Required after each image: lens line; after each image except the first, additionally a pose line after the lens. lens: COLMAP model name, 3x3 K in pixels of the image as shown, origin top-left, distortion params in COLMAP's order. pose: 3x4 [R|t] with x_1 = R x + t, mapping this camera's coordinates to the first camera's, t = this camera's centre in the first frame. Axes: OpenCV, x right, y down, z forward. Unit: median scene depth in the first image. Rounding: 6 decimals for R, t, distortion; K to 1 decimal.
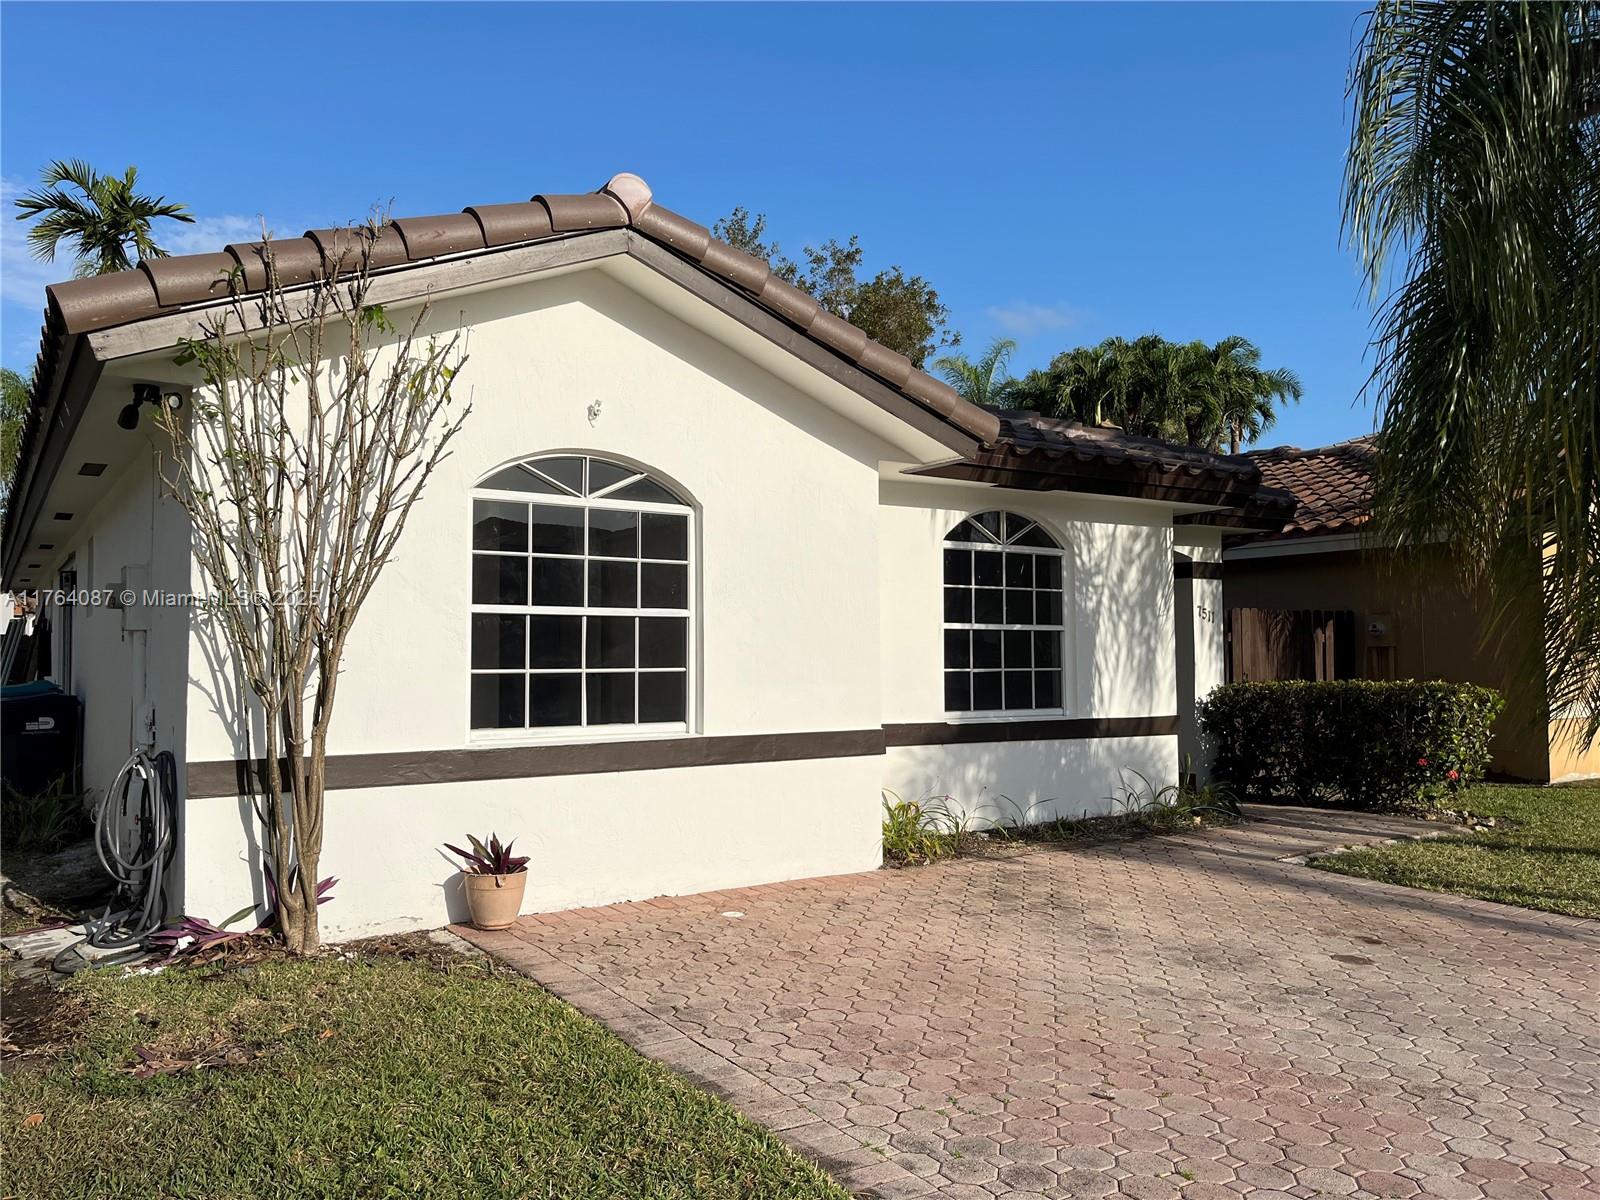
lens RADIAL K [[1210.7, 0, 795.7], [0, 1210.7, 600.0], [0, 0, 1]] dist [0.093804, -0.126840]
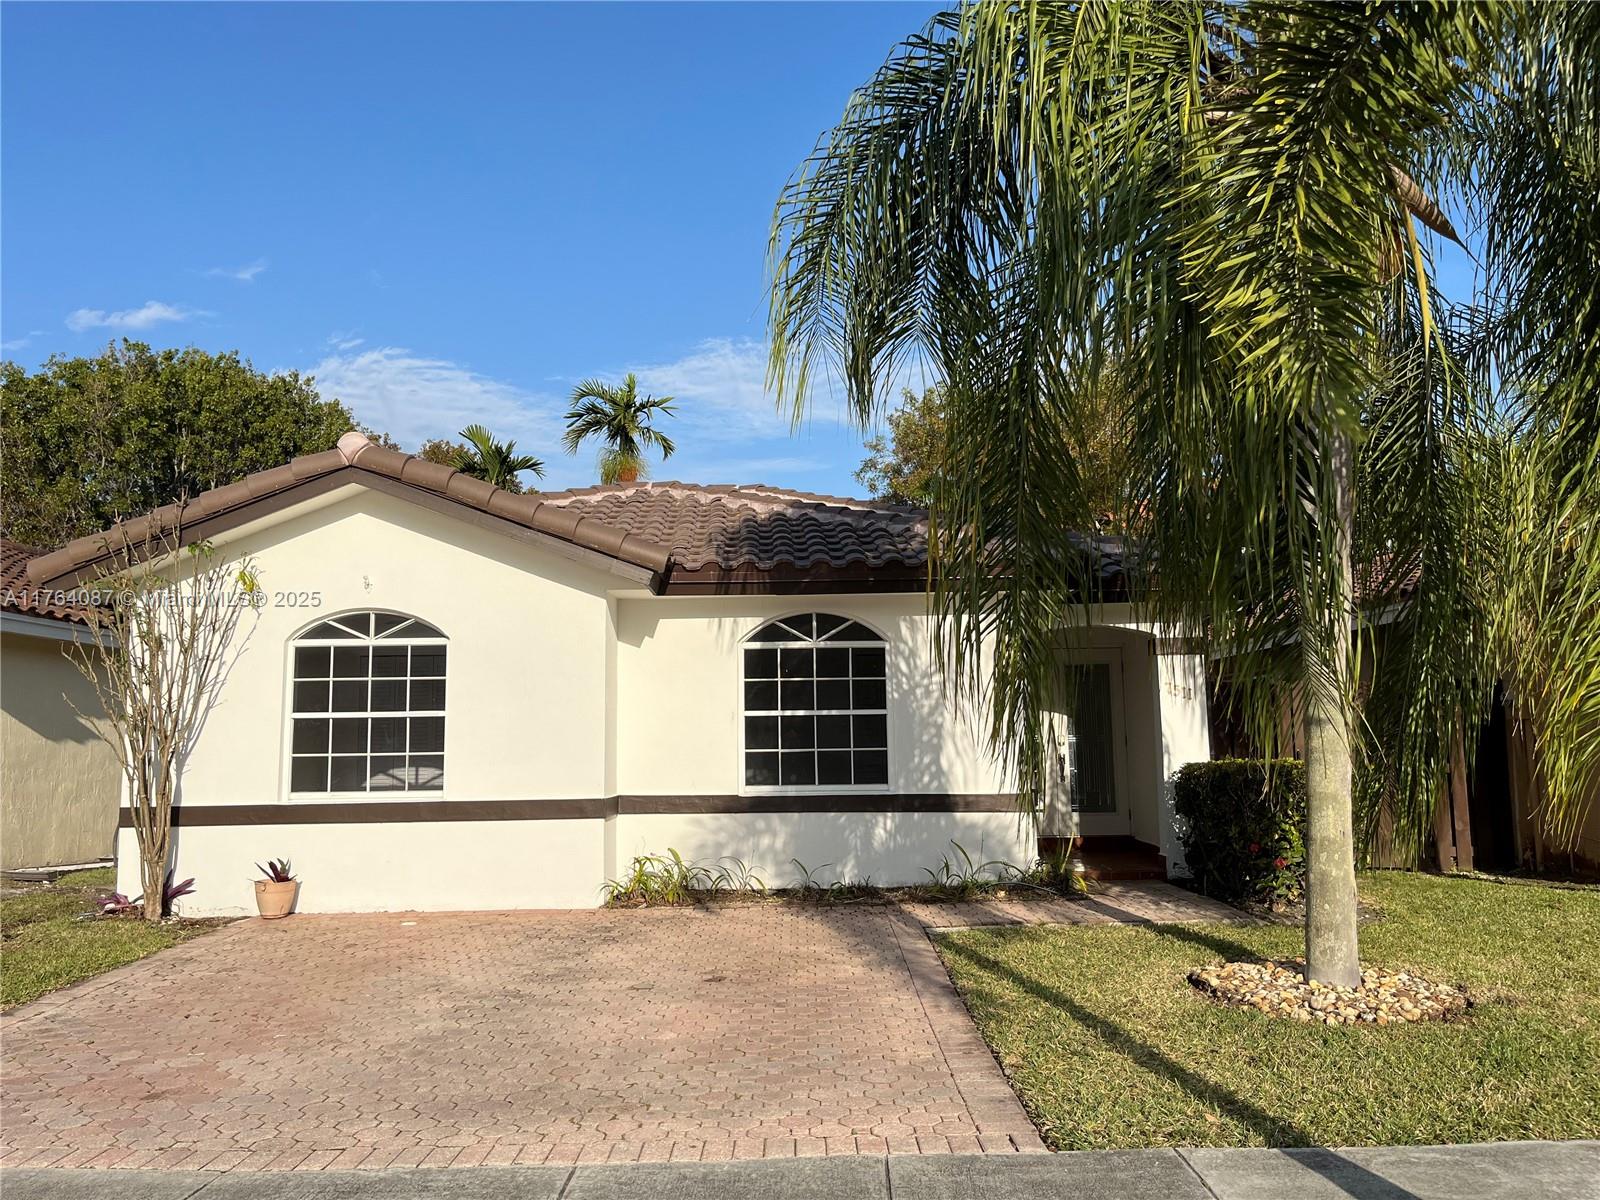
lens RADIAL K [[1210.7, 0, 795.7], [0, 1210.7, 600.0], [0, 0, 1]] dist [0.093804, -0.126840]
pose [[0.823408, -0.073127, -0.562719, 0.848146], [0.037851, 0.996531, -0.074116, 0.000000], [0.566187, 0.039728, 0.823319, 0.033013]]
